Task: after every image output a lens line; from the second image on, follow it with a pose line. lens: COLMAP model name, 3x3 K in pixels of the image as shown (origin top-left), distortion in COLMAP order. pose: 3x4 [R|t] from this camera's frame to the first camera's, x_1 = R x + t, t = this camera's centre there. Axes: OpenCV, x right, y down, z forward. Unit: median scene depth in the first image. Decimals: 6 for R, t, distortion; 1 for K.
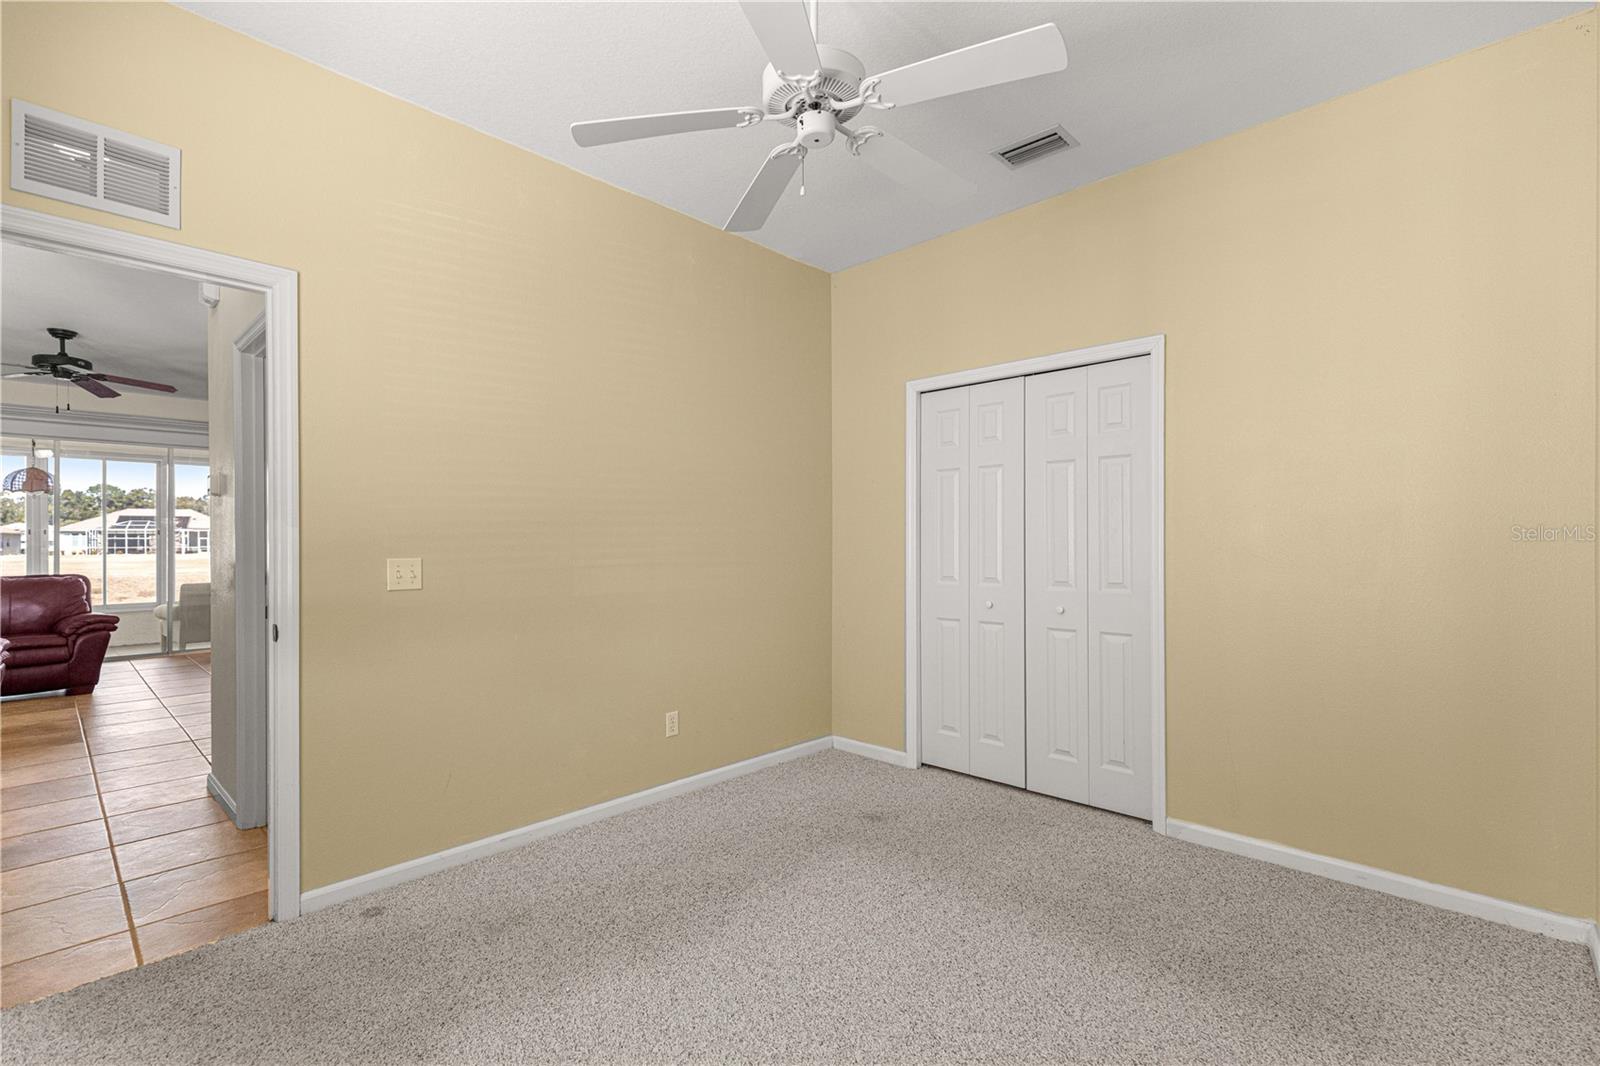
lens RADIAL K [[723.0, 0, 800.7], [0, 723.0, 542.7], [0, 0, 1]] dist [0.004926, -0.000682]
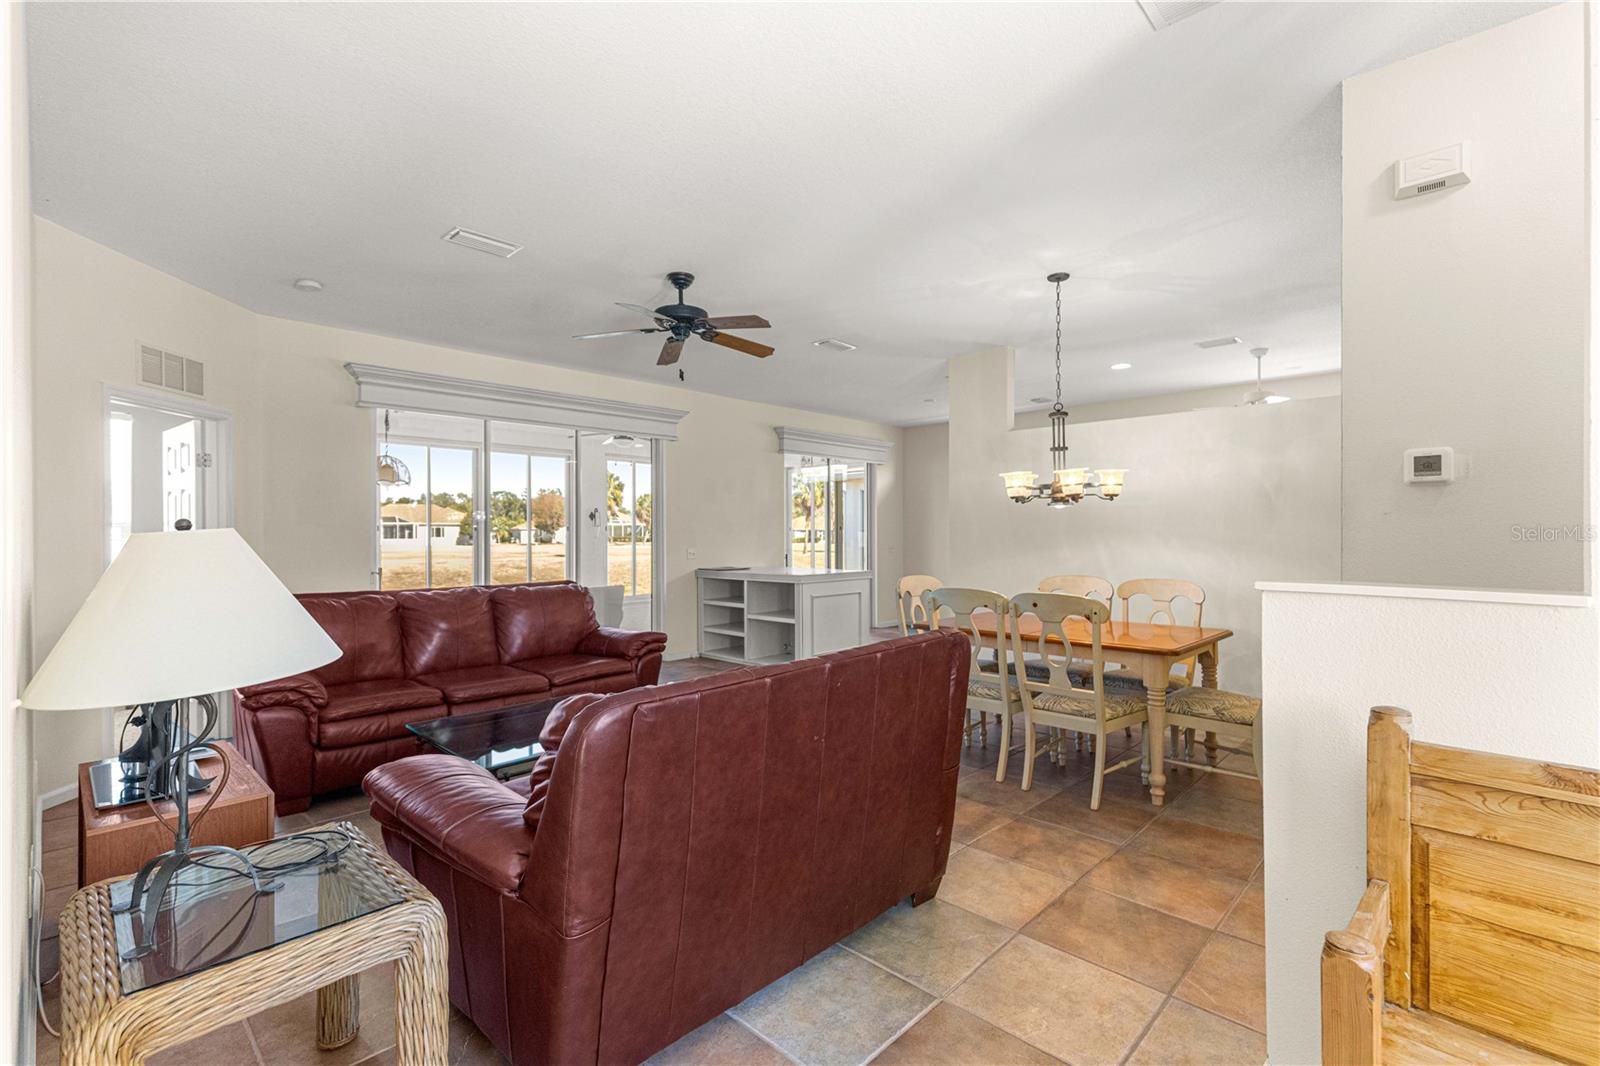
lens RADIAL K [[723.0, 0, 789.3], [0, 723.0, 537.3], [0, 0, 1]] dist [0.004926, -0.000682]
pose [[0.999848, -0.000685, -0.017412, -0.805272], [0.000742, 0.999995, 0.003224, -0.009237], [0.017410, -0.003236, 0.999843, 0.195927]]
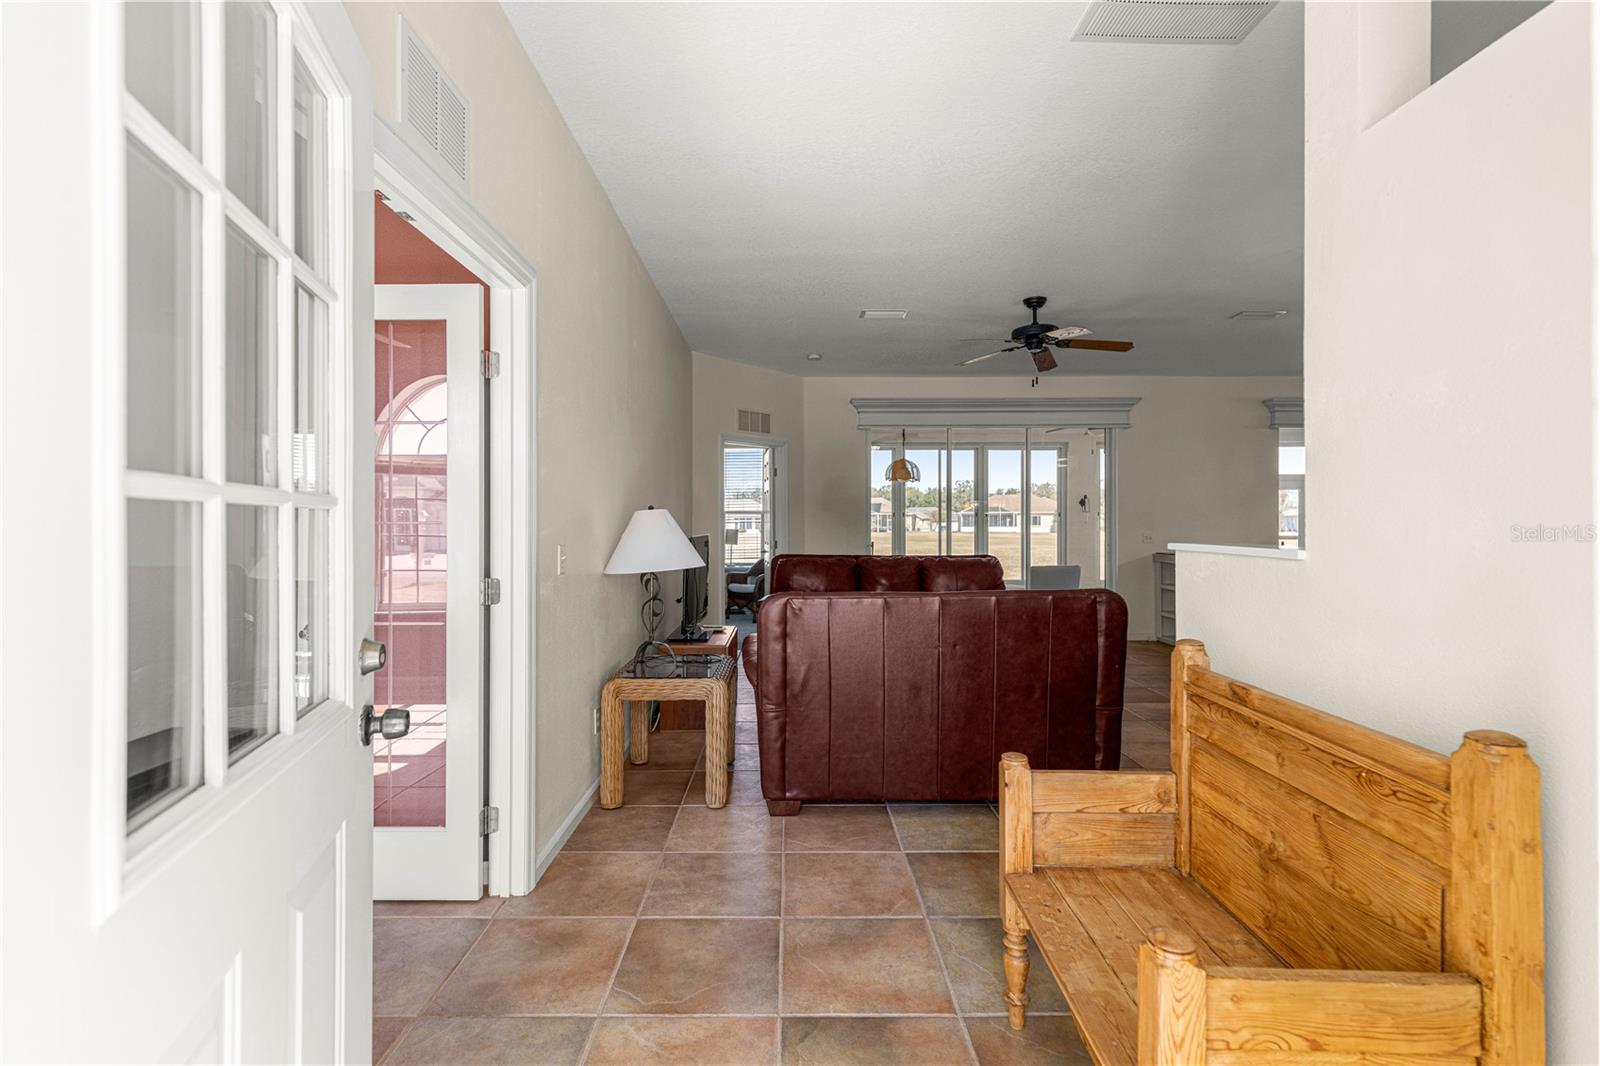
lens RADIAL K [[723.0, 0, 784.3], [0, 723.0, 524.6], [0, 0, 1]] dist [0.004926, -0.000682]
pose [[0.685093, 0.002119, -0.728453, -0.504518], [-0.001398, 0.999998, 0.001594, -0.000402], [0.728454, -0.000073, 0.685094, 0.108789]]
